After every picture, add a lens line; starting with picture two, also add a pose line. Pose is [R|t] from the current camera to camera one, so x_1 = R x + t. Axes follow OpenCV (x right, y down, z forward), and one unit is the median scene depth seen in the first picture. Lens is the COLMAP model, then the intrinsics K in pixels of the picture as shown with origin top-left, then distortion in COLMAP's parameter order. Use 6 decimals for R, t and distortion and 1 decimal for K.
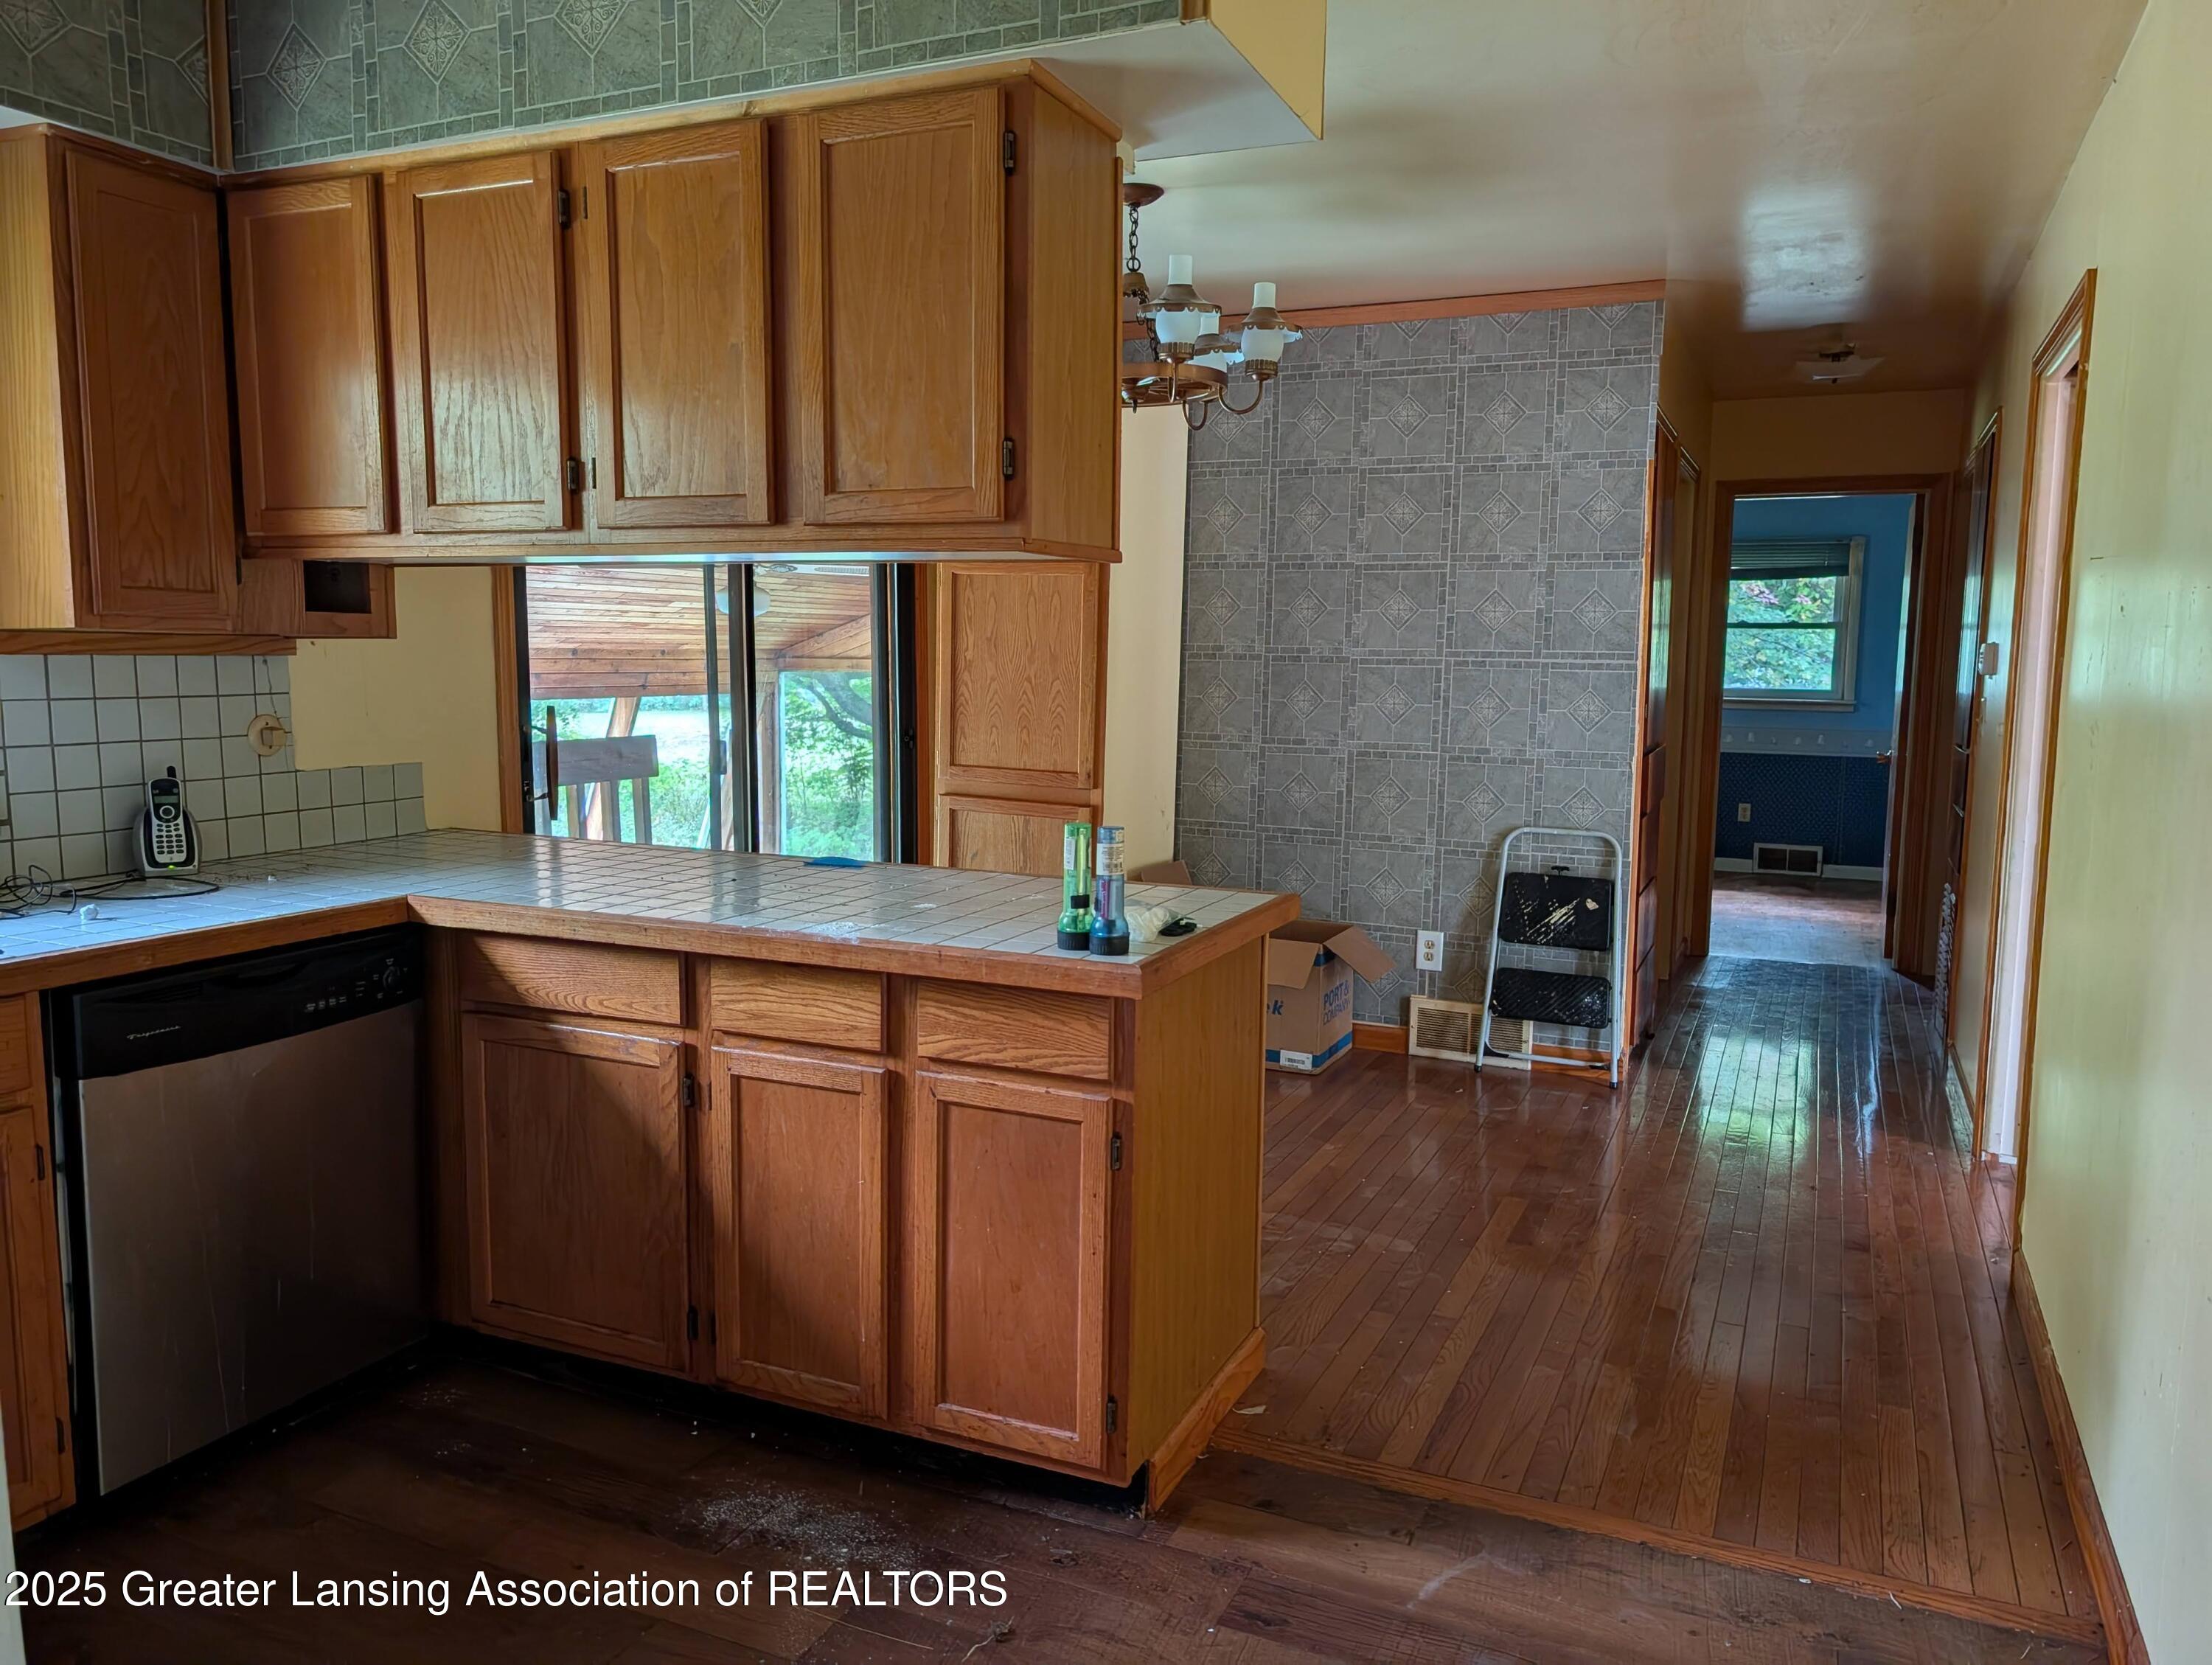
lens RADIAL K [[1592.4, 0, 1104.9], [0, 1592.4, 825.1], [0, 0, 1]] dist [0.096559, -0.001337]
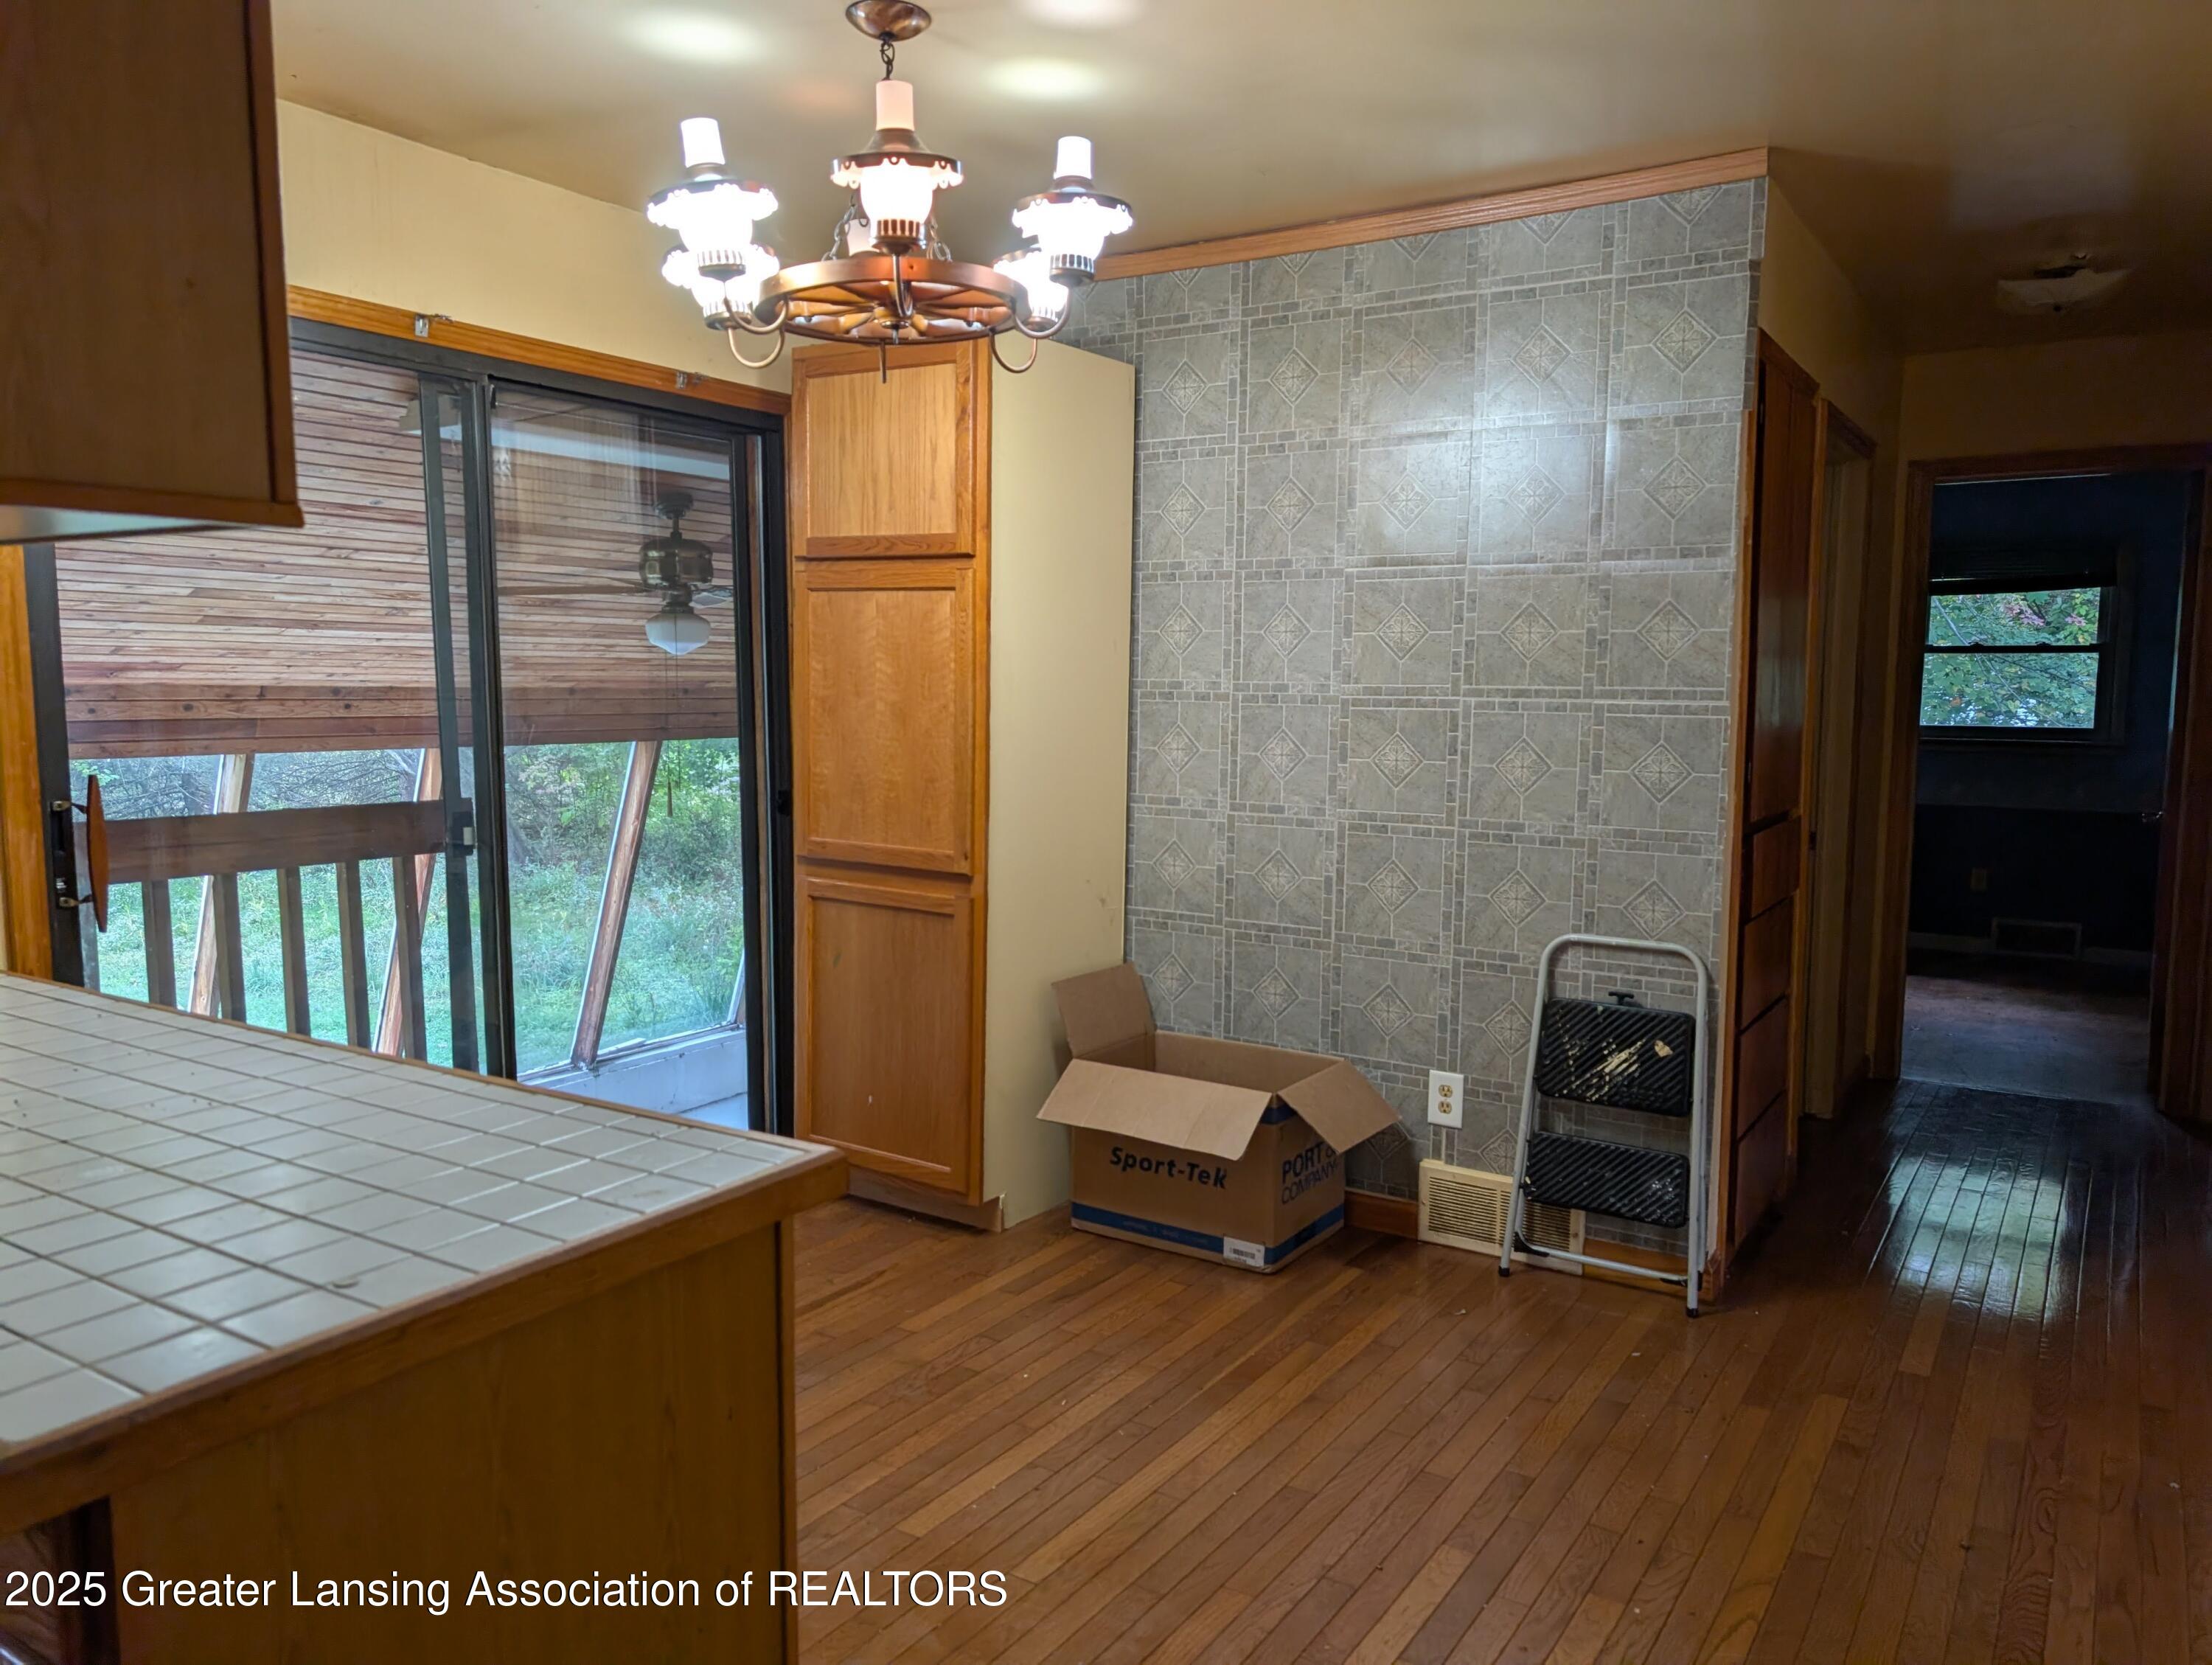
lens RADIAL K [[1579.6, 0, 1108.1], [0, 1579.6, 839.2], [0, 0, 1]] dist [0.071941, -0.002818]
pose [[0.989592, 0.008432, -0.143657, 0.153527], [-0.009910, 0.999905, -0.009581, -0.031161], [0.143562, 0.010905, 0.989581, 0.261041]]
